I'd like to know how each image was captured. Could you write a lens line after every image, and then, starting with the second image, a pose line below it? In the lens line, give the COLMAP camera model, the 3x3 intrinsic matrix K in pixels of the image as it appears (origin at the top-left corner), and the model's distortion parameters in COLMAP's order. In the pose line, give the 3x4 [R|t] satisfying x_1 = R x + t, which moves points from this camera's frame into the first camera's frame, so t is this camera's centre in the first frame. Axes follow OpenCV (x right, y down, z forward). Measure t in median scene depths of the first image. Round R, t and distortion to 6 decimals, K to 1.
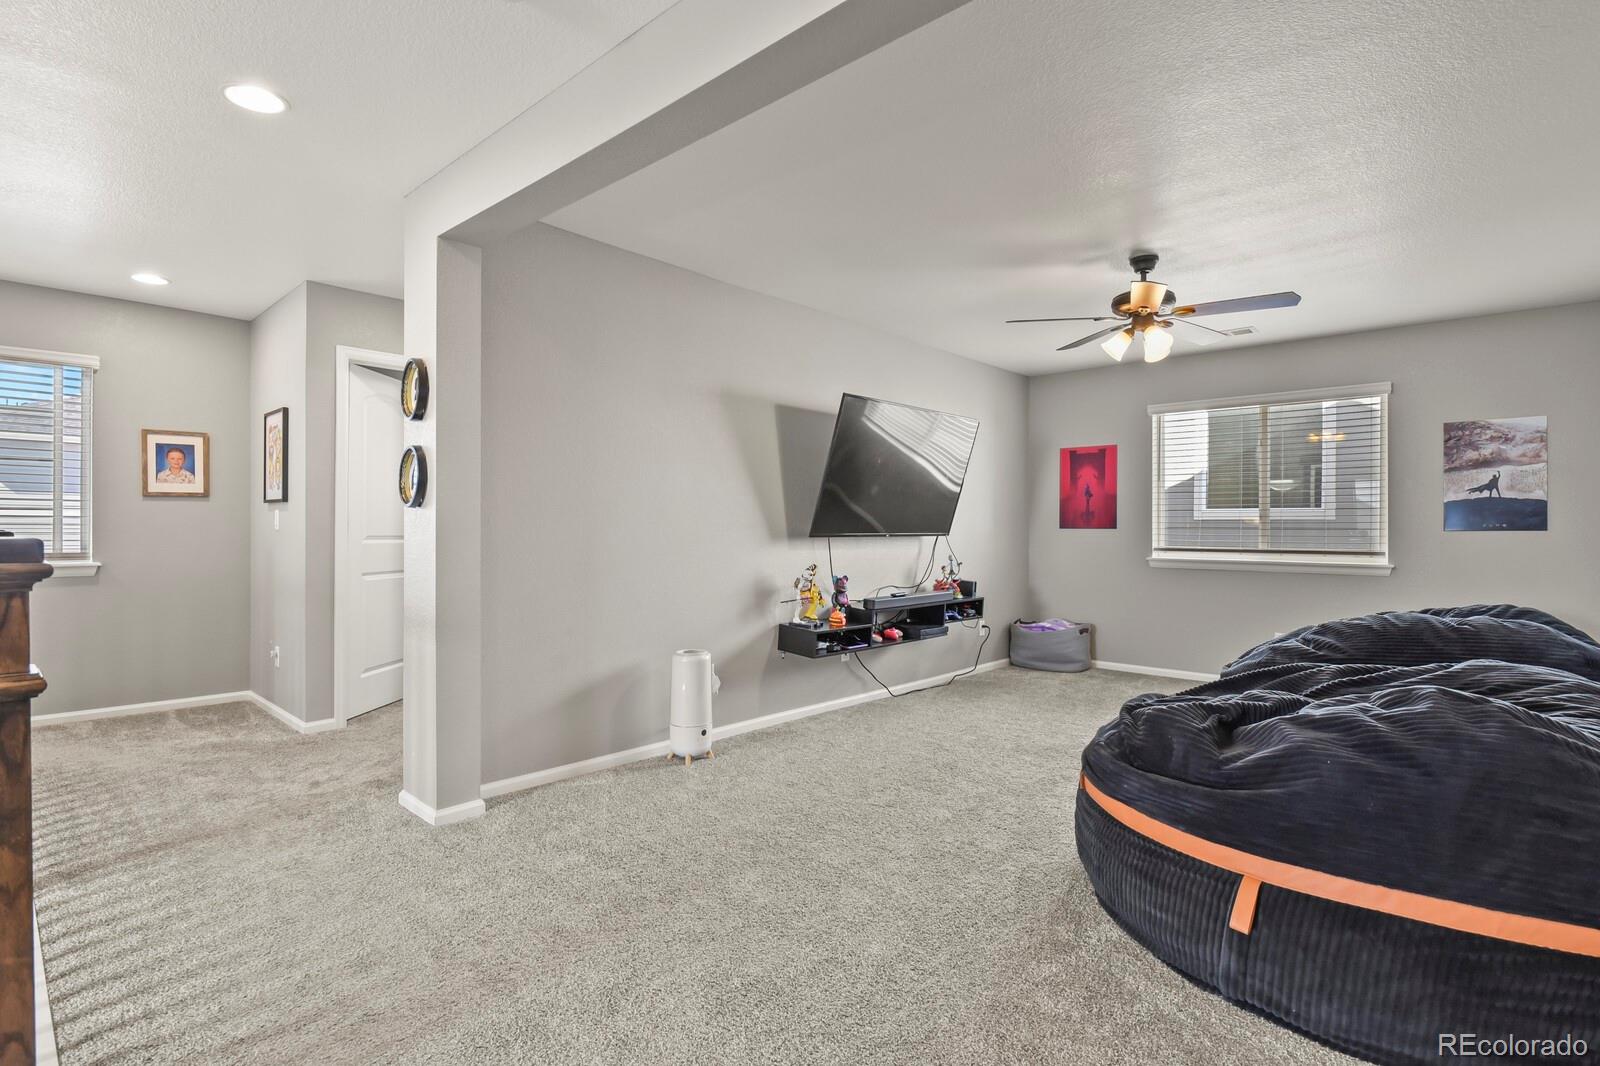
lens RADIAL K [[780.6, 0, 810.8], [0, 780.6, 530.0], [0, 0, 1]] dist [-0.013361, -0.000048]
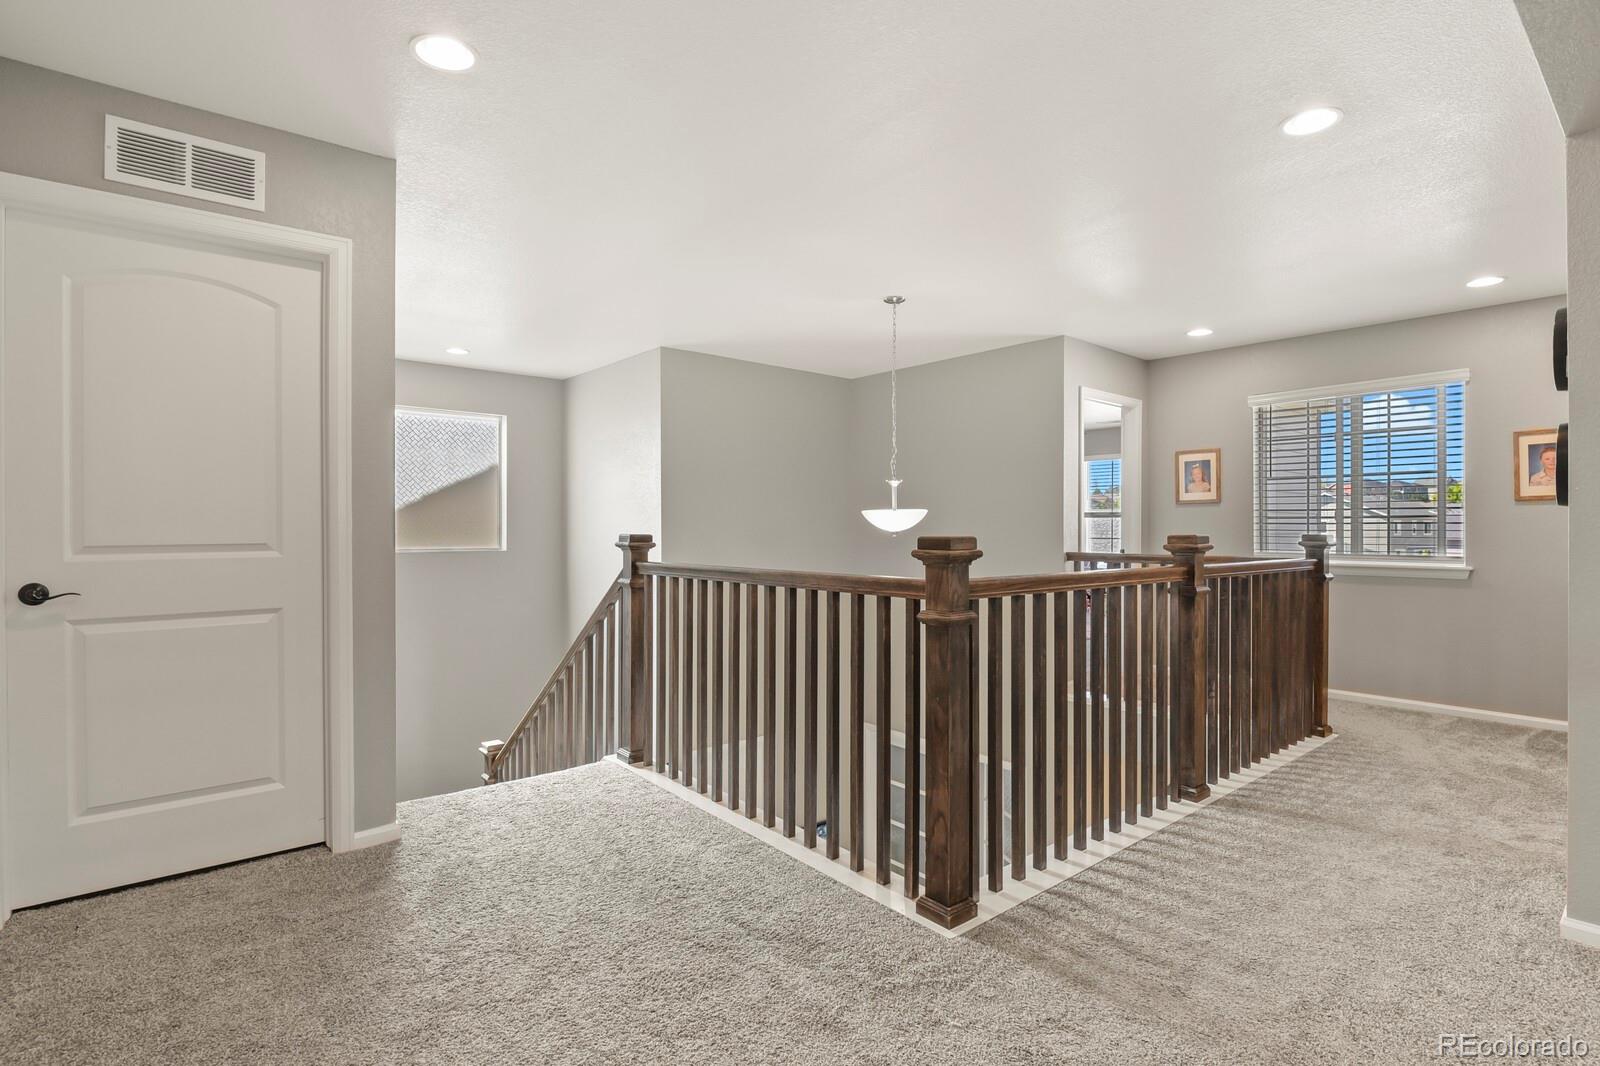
lens RADIAL K [[780.6, 0, 804.4], [0, 780.6, 527.9], [0, 0, 1]] dist [-0.013361, -0.000048]
pose [[-0.119326, -0.005421, -0.992840, 0.213441], [-0.009267, 0.999948, -0.004346, 0.002706], [0.992812, 0.008682, -0.119370, 0.241899]]
